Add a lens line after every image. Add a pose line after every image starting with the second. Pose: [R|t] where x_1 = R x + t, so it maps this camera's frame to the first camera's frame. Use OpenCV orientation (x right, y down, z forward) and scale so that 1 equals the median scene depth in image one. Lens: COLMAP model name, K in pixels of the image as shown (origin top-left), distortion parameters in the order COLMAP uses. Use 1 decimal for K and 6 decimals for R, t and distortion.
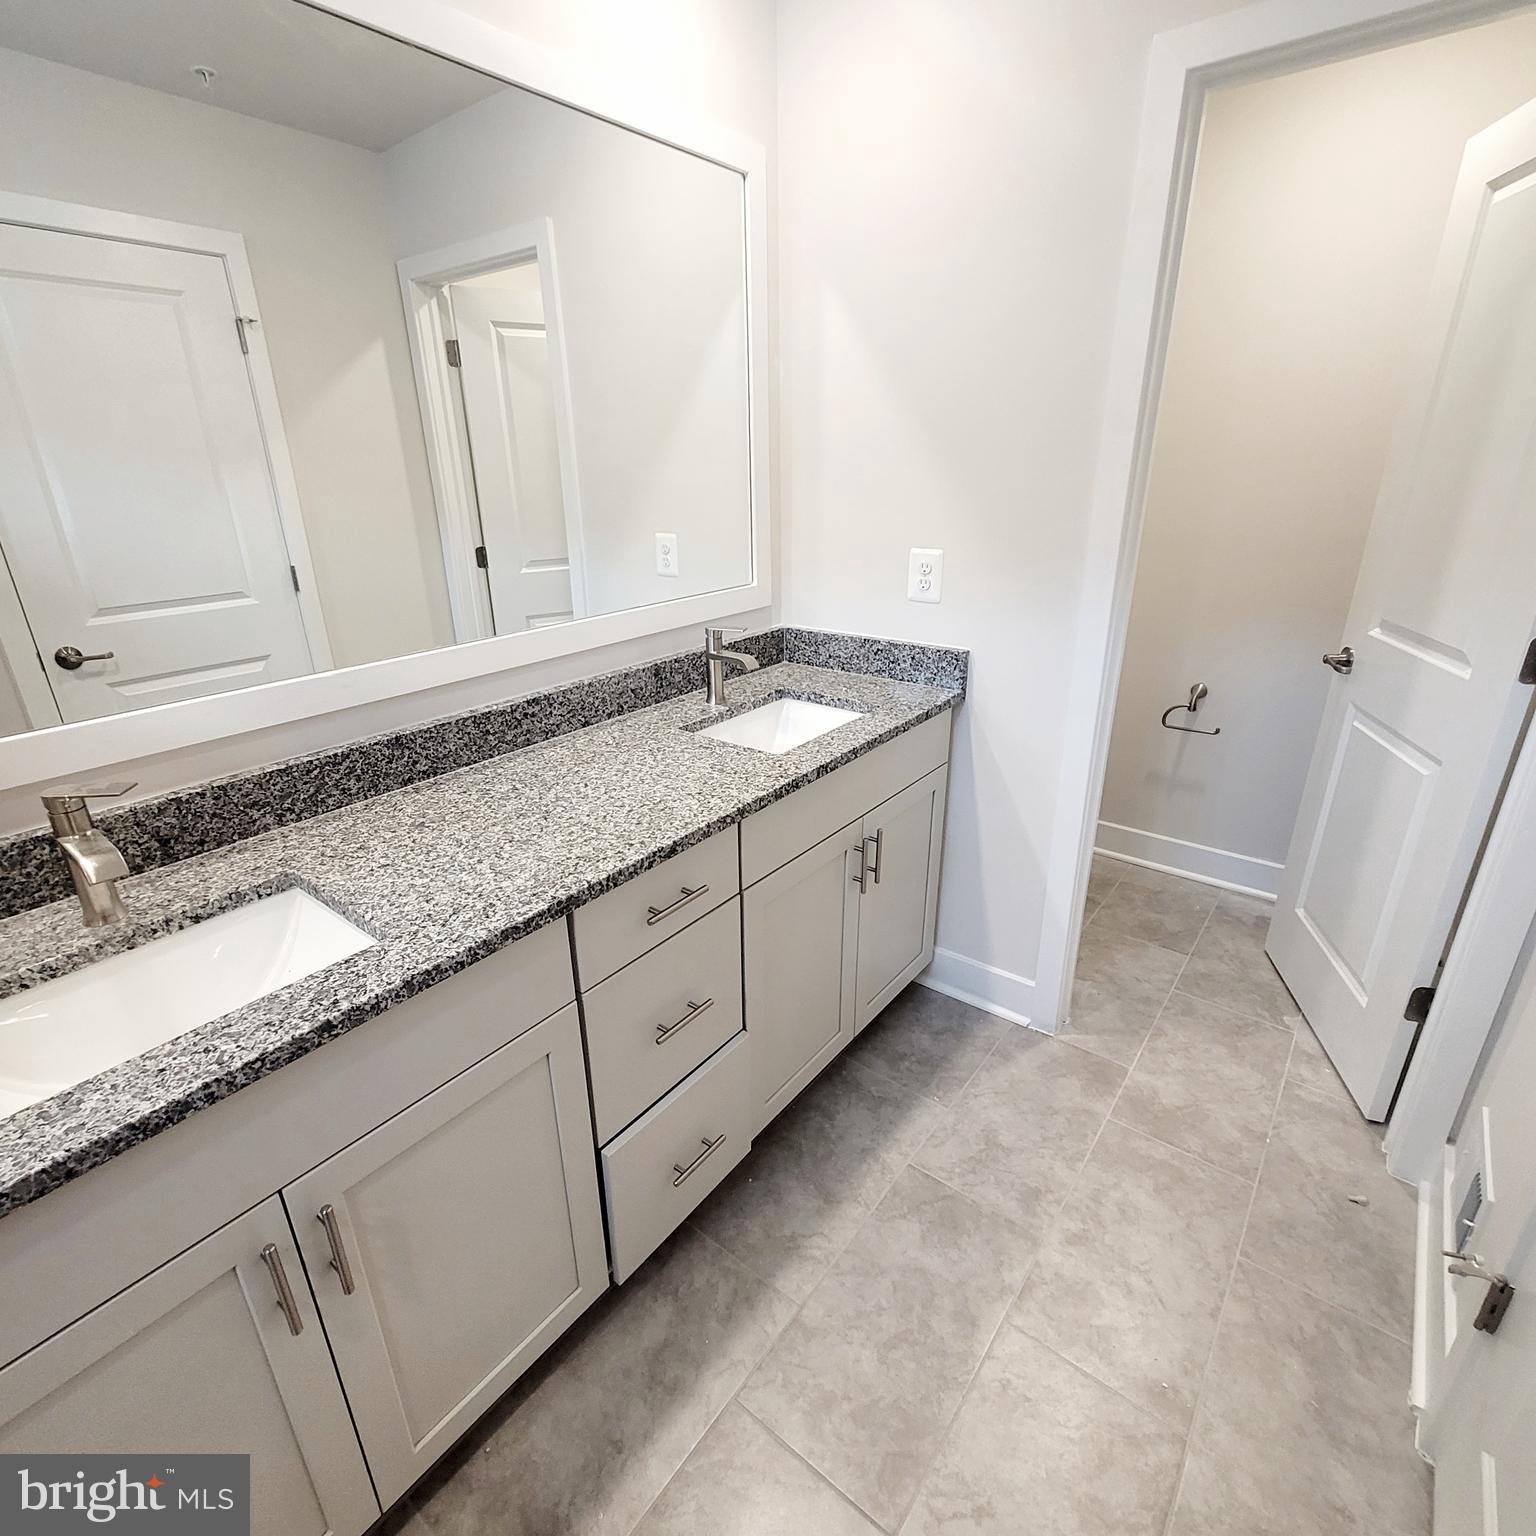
lens RADIAL K [[830.4, 0, 750.1], [0, 830.4, 776.2], [0, 0, 1]] dist [0.025159, 0.000105]
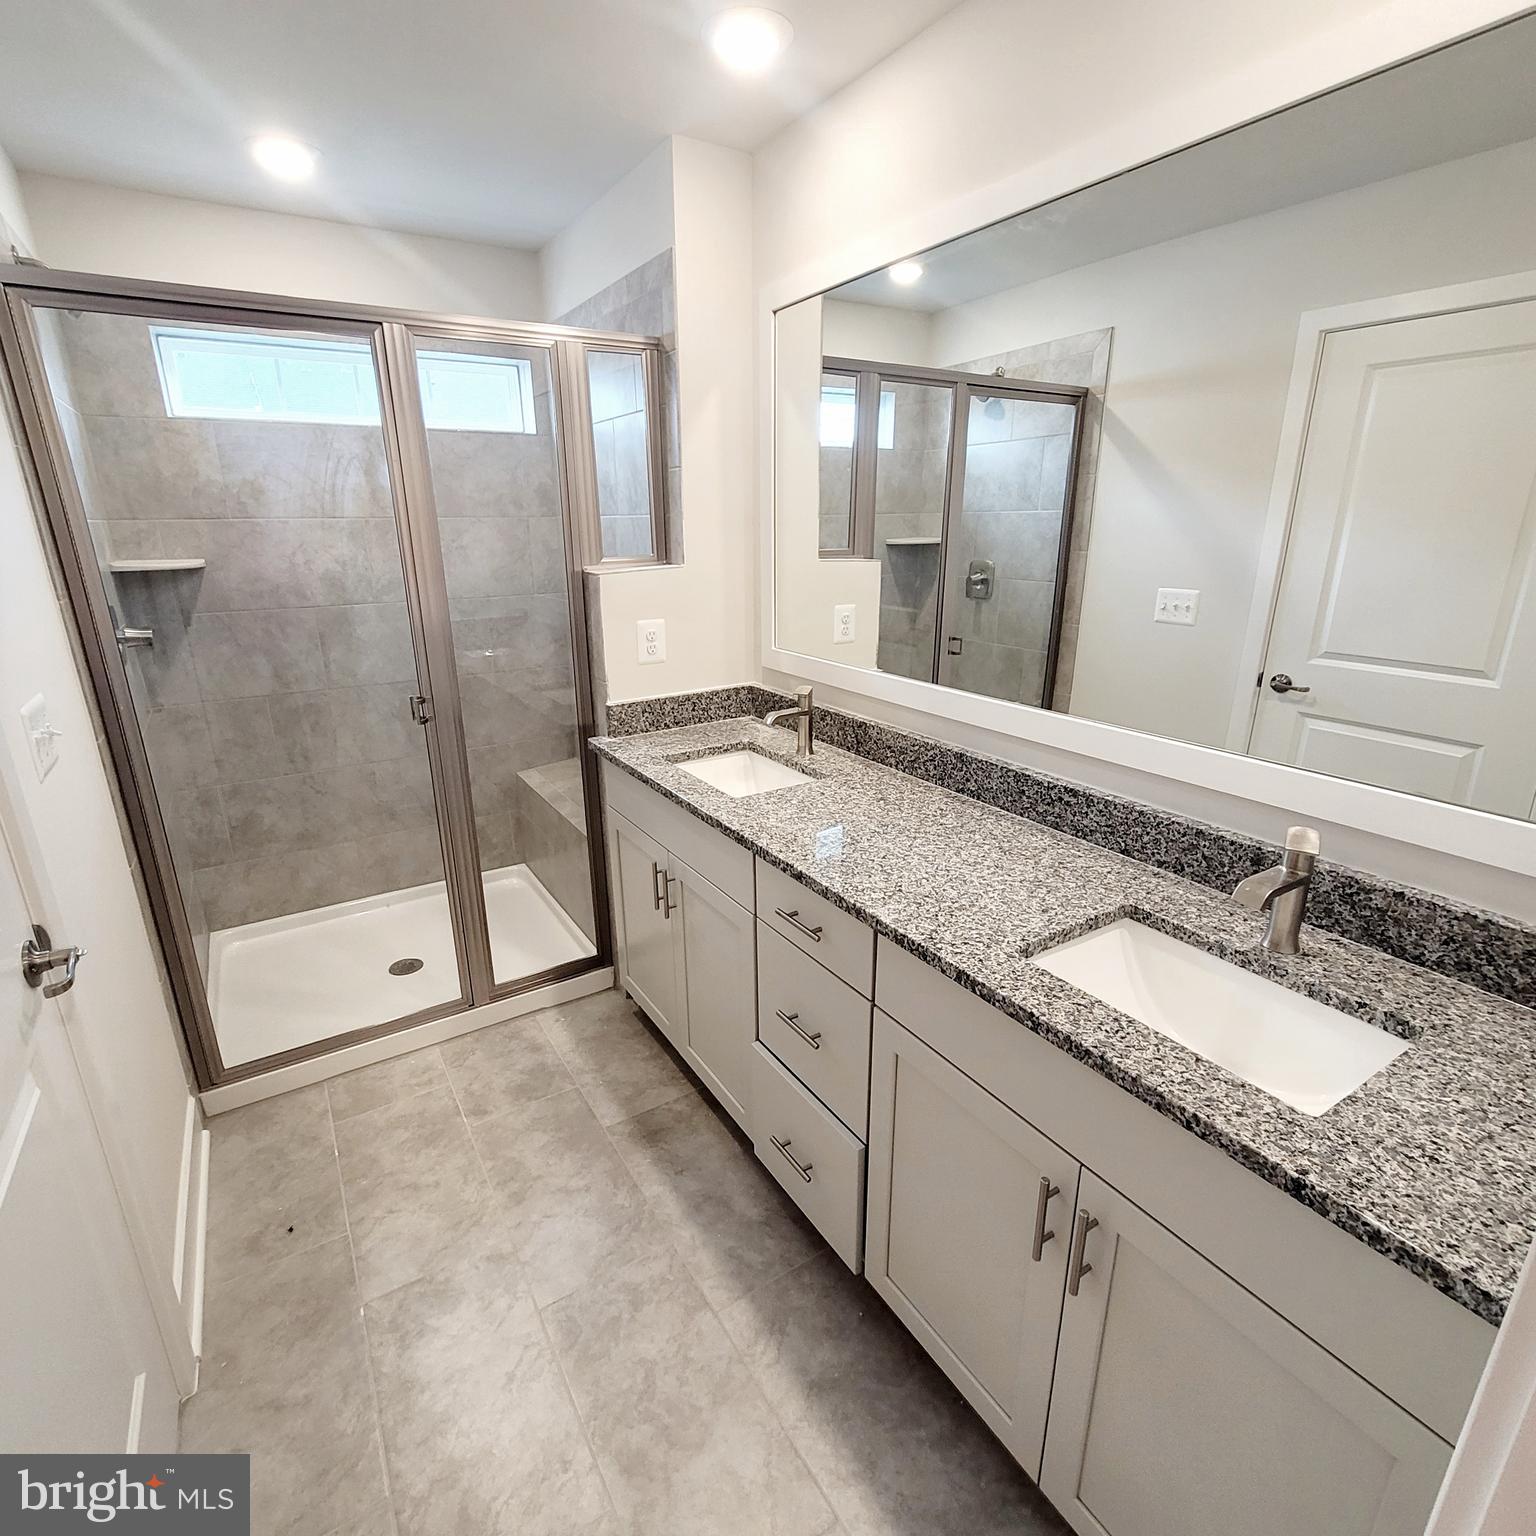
lens RADIAL K [[830.4, 0, 750.1], [0, 830.4, 776.2], [0, 0, 1]] dist [0.025159, 0.000105]
pose [[-0.361509, 0.300606, -0.882580, 0.784400], [-0.320554, 0.848824, 0.420409, -0.426170], [0.875532, 0.434896, -0.210497, 0.949366]]
